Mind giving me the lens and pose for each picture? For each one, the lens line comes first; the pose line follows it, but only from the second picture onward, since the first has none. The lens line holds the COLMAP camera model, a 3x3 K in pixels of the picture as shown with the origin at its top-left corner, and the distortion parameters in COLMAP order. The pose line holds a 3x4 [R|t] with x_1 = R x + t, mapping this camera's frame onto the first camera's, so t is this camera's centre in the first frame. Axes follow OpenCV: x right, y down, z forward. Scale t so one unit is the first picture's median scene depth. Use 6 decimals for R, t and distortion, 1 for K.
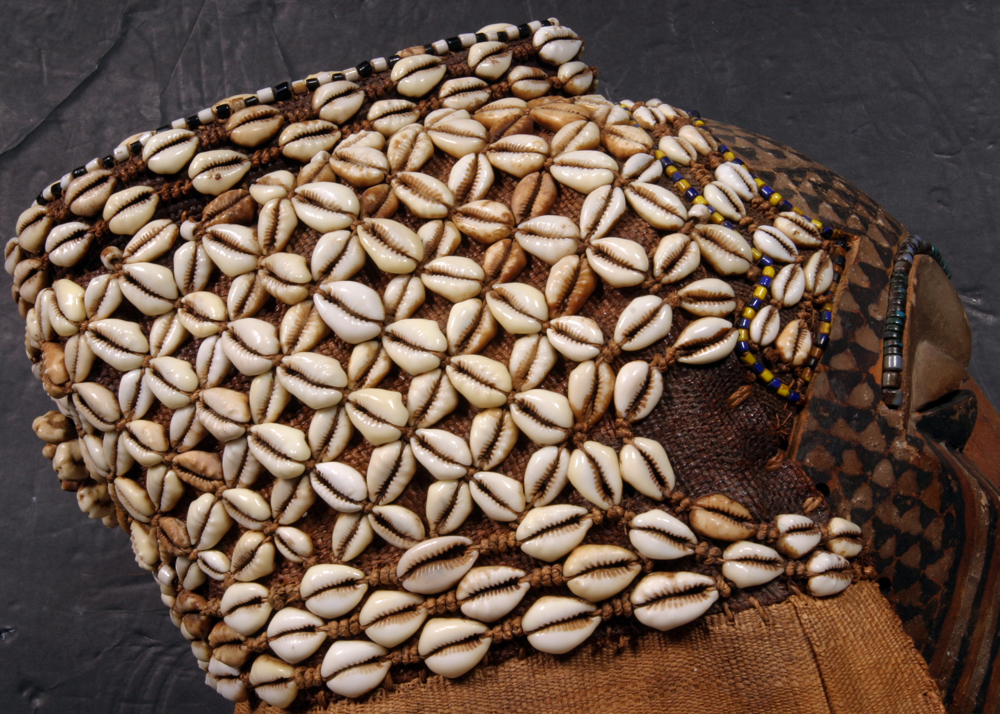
lens RADIAL K [[1576.3, 0, 501.6], [0, 1576.3, 352.3], [0, 0, 1]] dist [-0.034847, 0.000000]
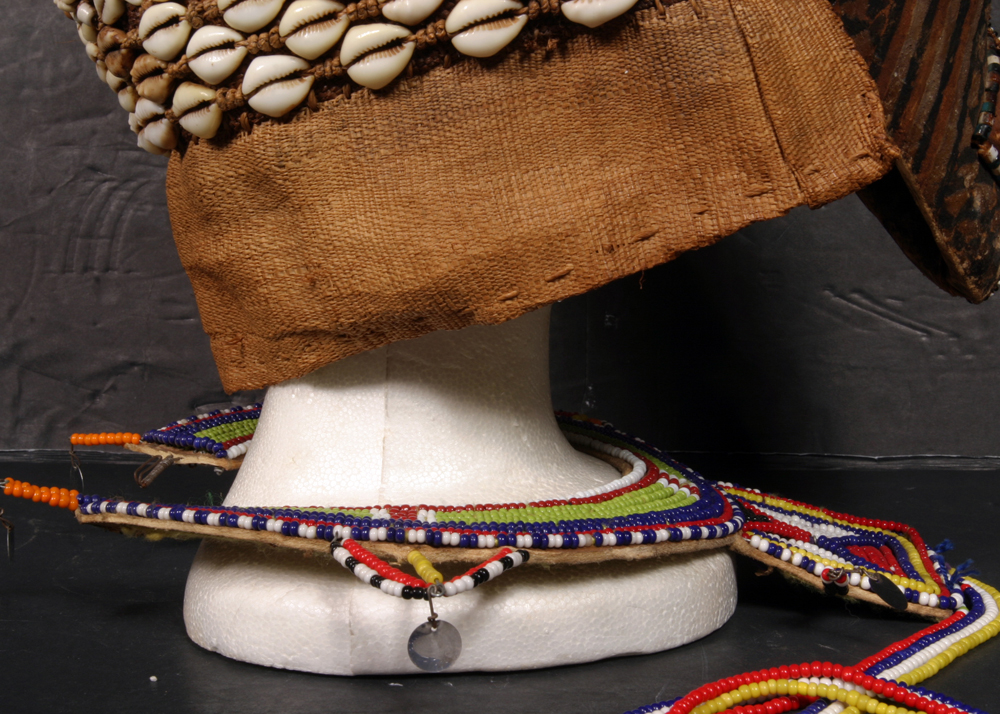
lens RADIAL K [[1624.4, 0, 499.1], [0, 1624.4, 363.5], [0, 0, 1]] dist [-0.036010, 0.000000]
pose [[0.999944, -0.004850, -0.009394, 0.051825], [0.006617, 0.980109, 0.198349, 0.171909], [0.008245, -0.198400, 0.980086, -0.008716]]
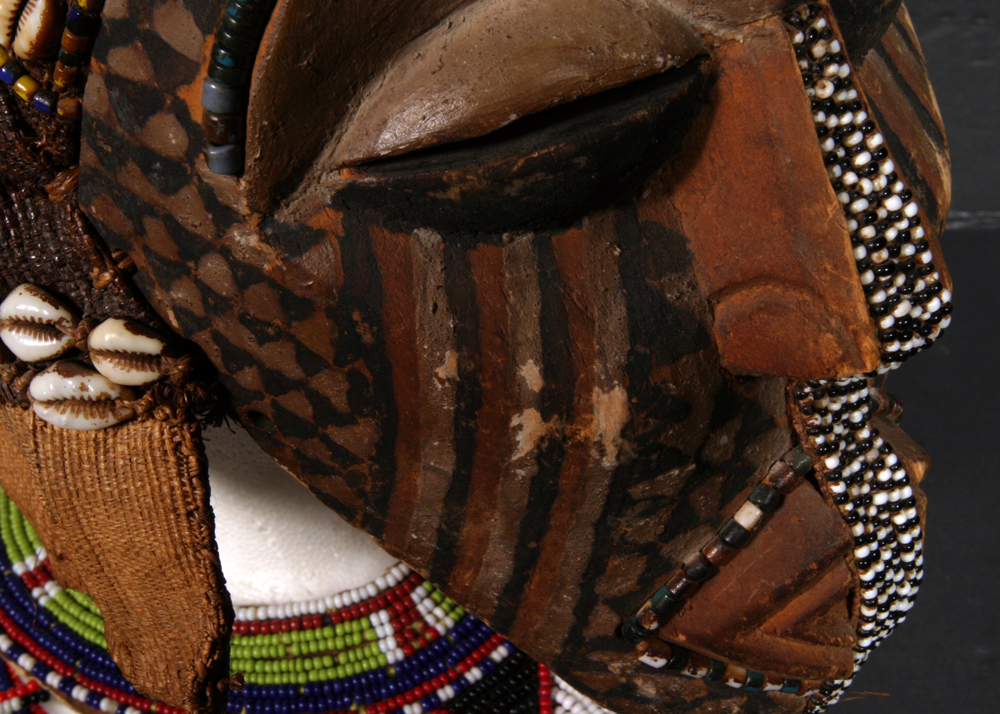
lens RADIAL K [[1460.4, 0, 495.9], [0, 1460.4, 353.1], [0, 0, 1]] dist [-0.045001, 0.000000]
pose [[0.678340, 0.463908, -0.569775, 0.600181], [0.069630, 0.731392, 0.678393, -0.230367], [0.731441, -0.499855, 0.463831, 0.829507]]
